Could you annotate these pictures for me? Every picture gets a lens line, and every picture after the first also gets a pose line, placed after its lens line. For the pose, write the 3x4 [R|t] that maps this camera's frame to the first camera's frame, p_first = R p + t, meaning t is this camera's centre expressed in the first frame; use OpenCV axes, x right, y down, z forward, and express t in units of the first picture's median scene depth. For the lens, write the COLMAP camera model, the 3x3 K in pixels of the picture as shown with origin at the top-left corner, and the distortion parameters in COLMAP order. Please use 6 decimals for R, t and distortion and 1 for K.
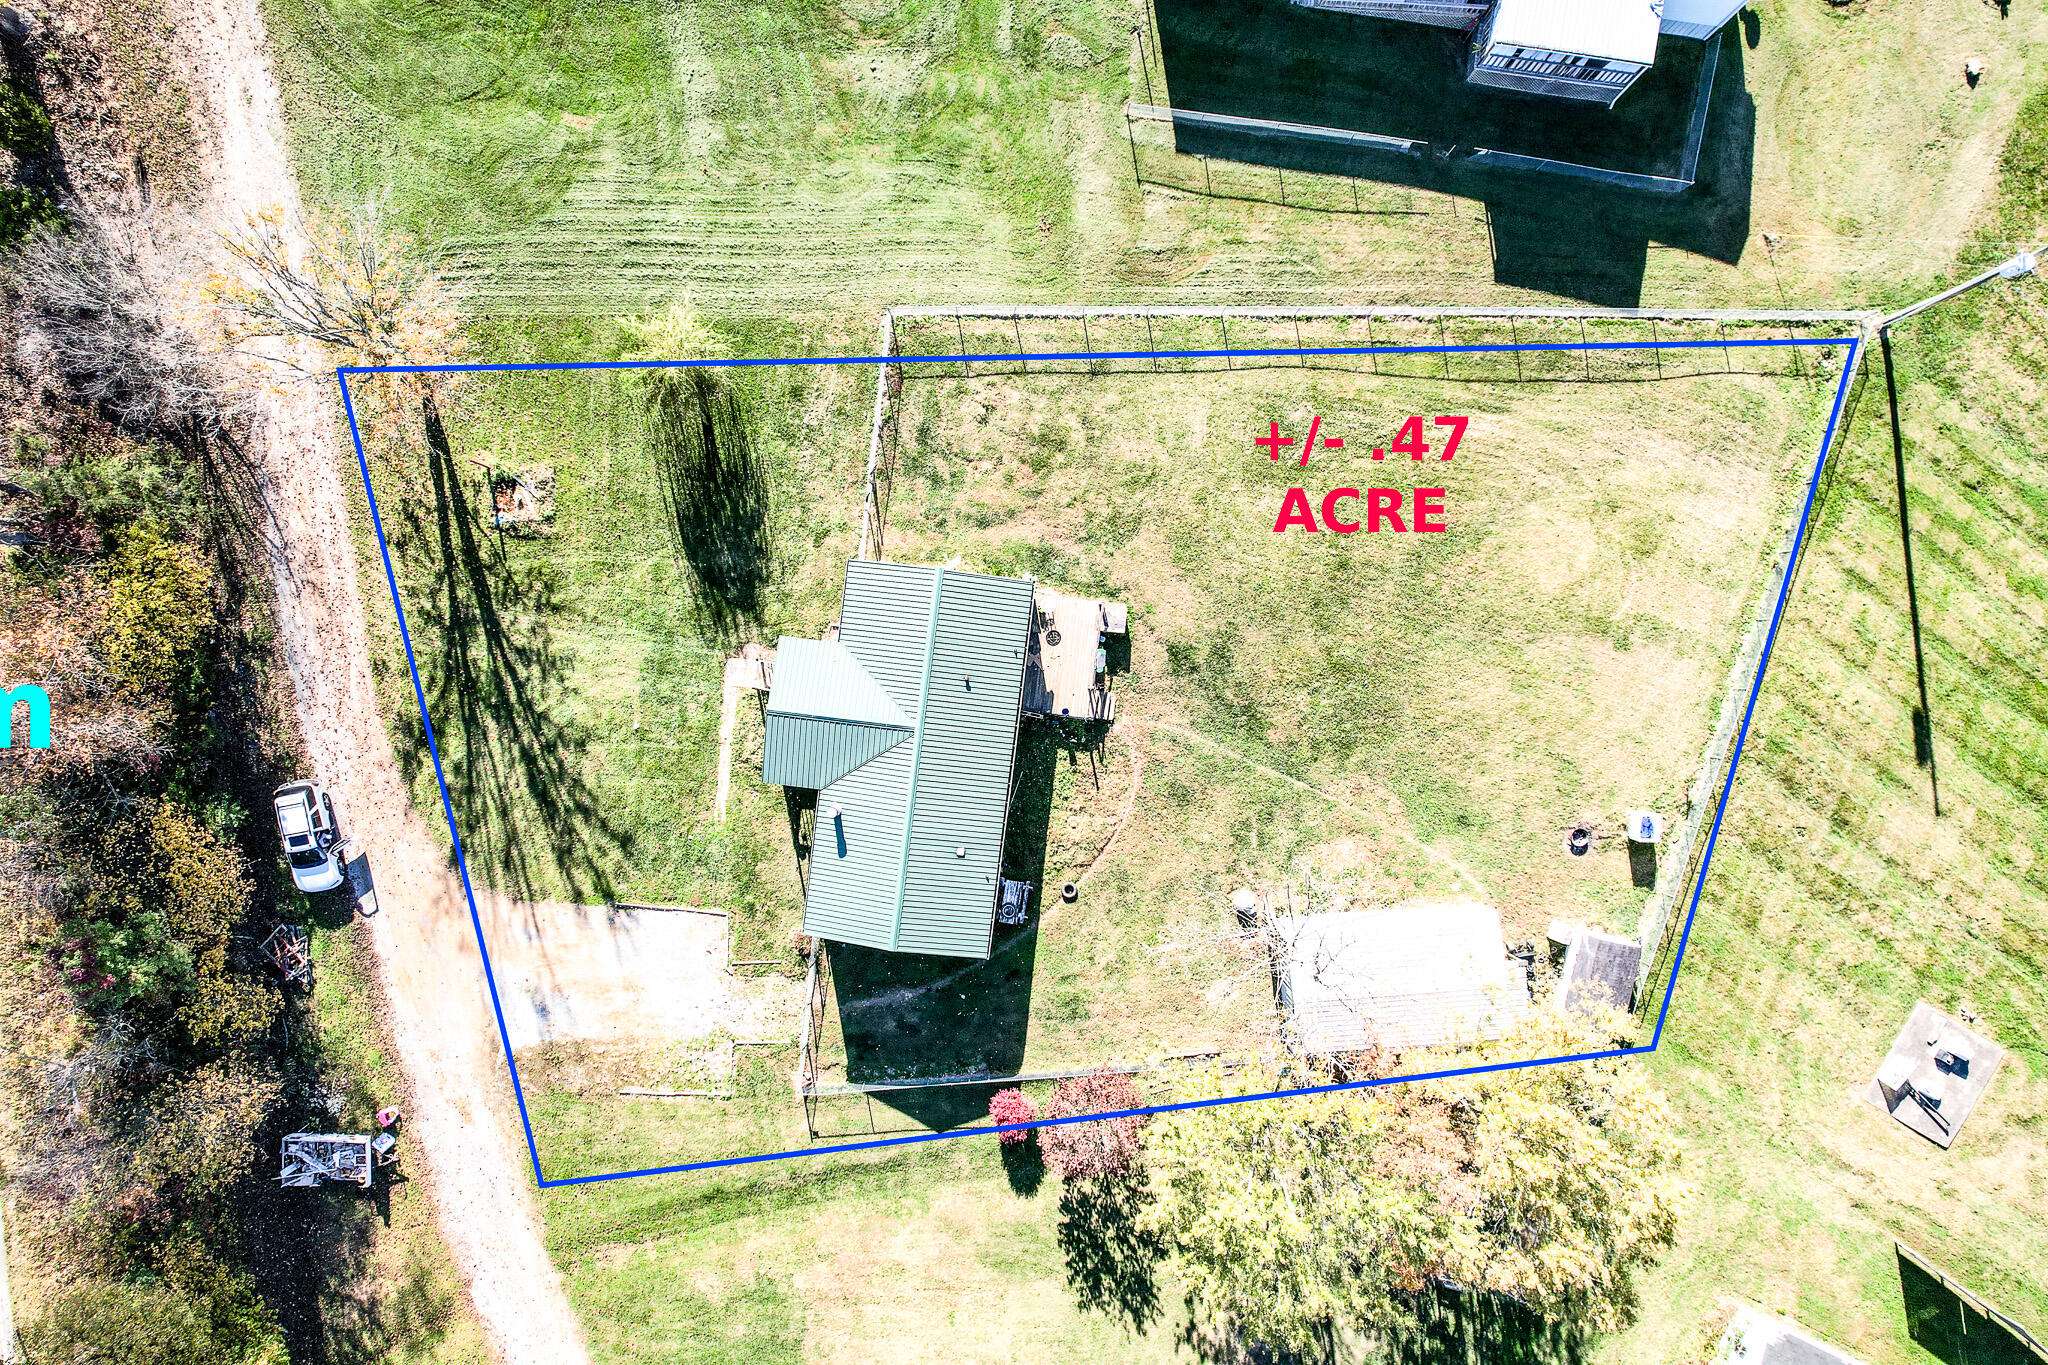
lens RADIAL K [[1307.8, 0, 1024.0], [0, 1307.8, 682.5], [0, 0, 1]] dist [-0.069916, 0.060669]
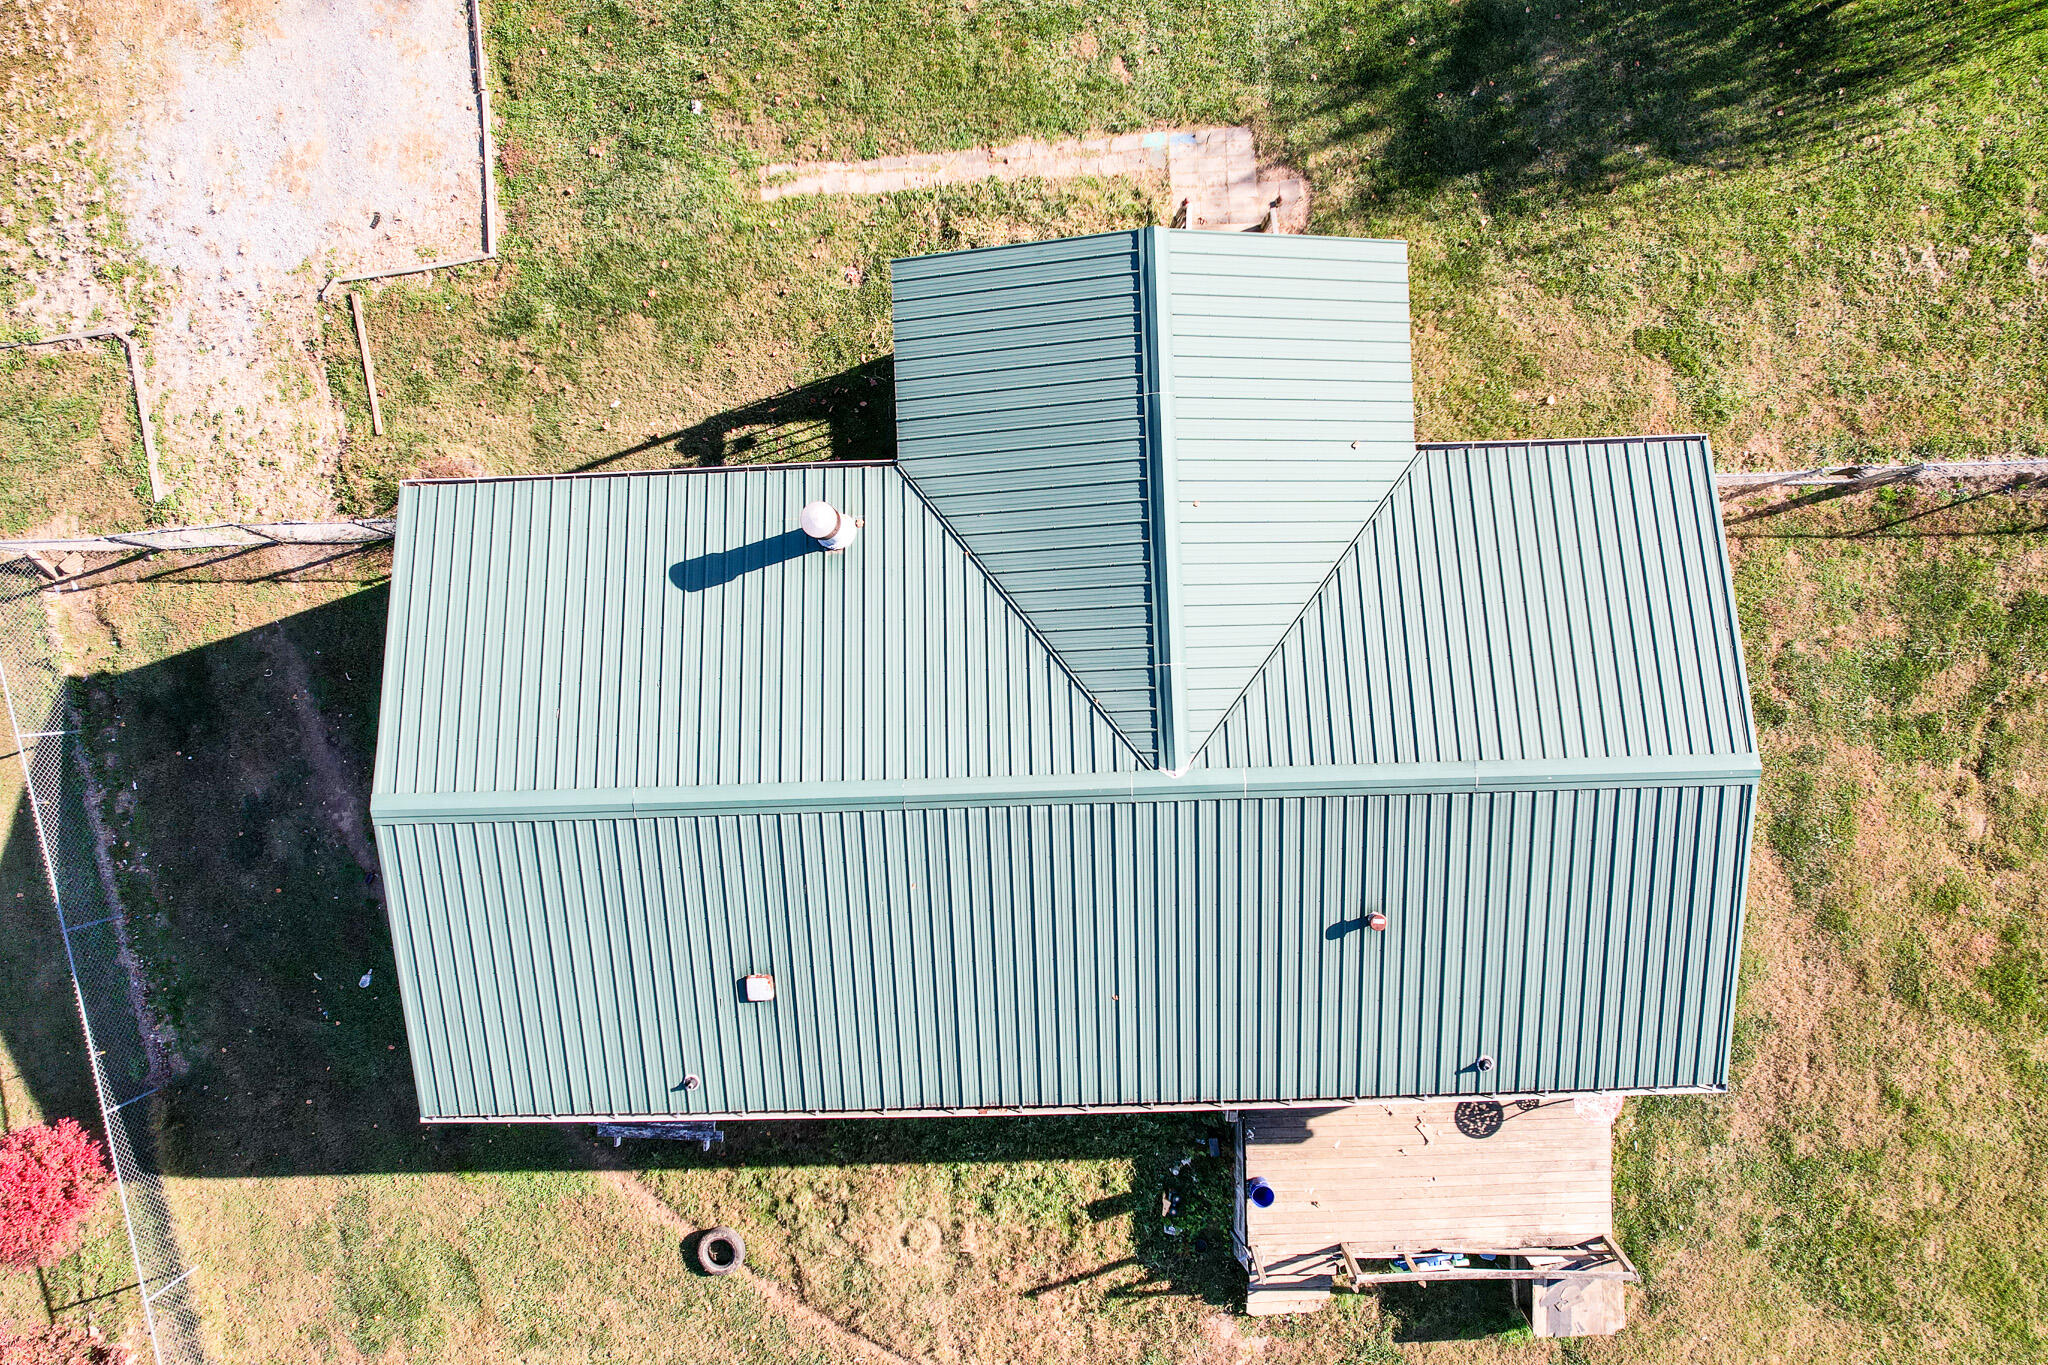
lens RADIAL K [[1307.8, 0, 1024.0], [0, 1307.8, 682.5], [0, 0, 1]] dist [-0.069916, 0.060669]
pose [[0.155188, 0.987862, 0.006773, -0.101239], [-0.987786, 0.155072, 0.015208, 0.054806], [0.013973, -0.009050, 0.999861, 0.679760]]
